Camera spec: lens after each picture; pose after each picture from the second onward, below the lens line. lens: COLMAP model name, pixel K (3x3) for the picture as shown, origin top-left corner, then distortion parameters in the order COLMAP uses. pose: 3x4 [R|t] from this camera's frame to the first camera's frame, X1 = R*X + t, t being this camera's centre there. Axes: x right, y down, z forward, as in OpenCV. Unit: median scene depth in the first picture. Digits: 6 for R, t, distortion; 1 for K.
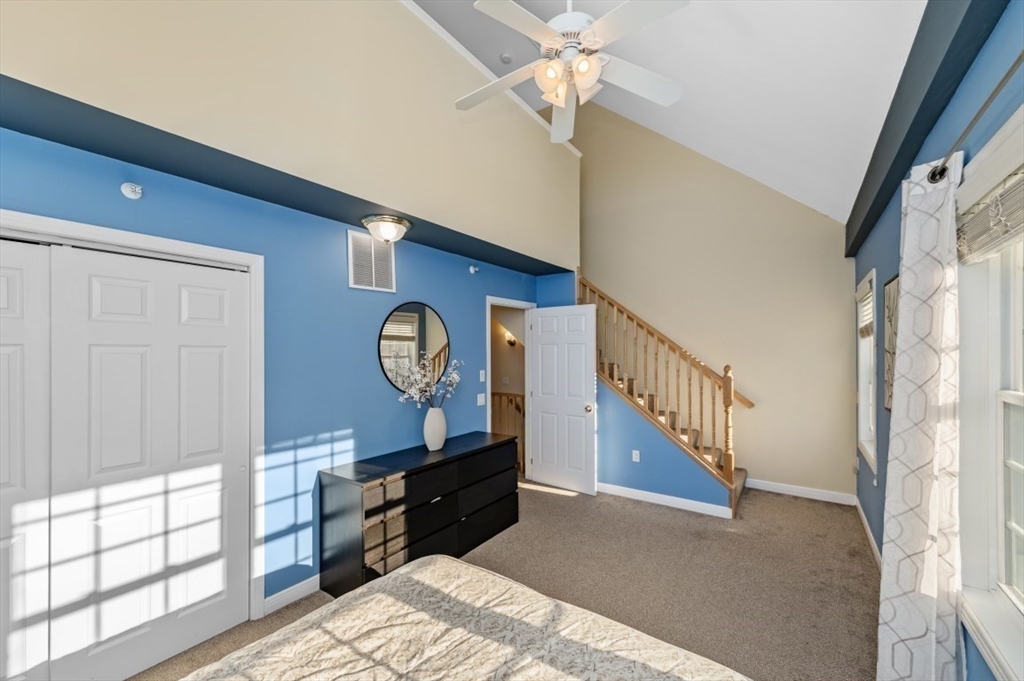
lens RADIAL K [[405.9, 0, 507.5], [0, 405.9, 344.5], [0, 0, 1]] dist [0.009607, -0.002378]
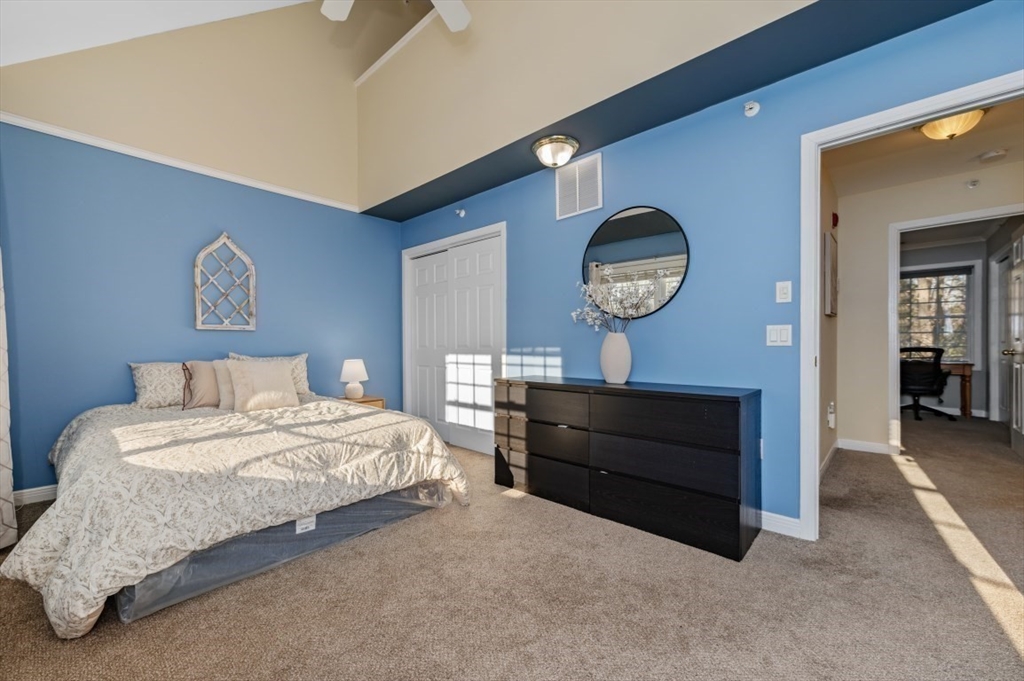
lens RADIAL K [[405.9, 0, 509.7], [0, 405.9, 346.2], [0, 0, 1]] dist [0.009607, -0.002378]
pose [[-0.119142, 0.003398, -0.992871, 0.826059], [0.020610, 0.999787, 0.000948, 0.225406], [0.992663, -0.020350, -0.119187, 1.122059]]
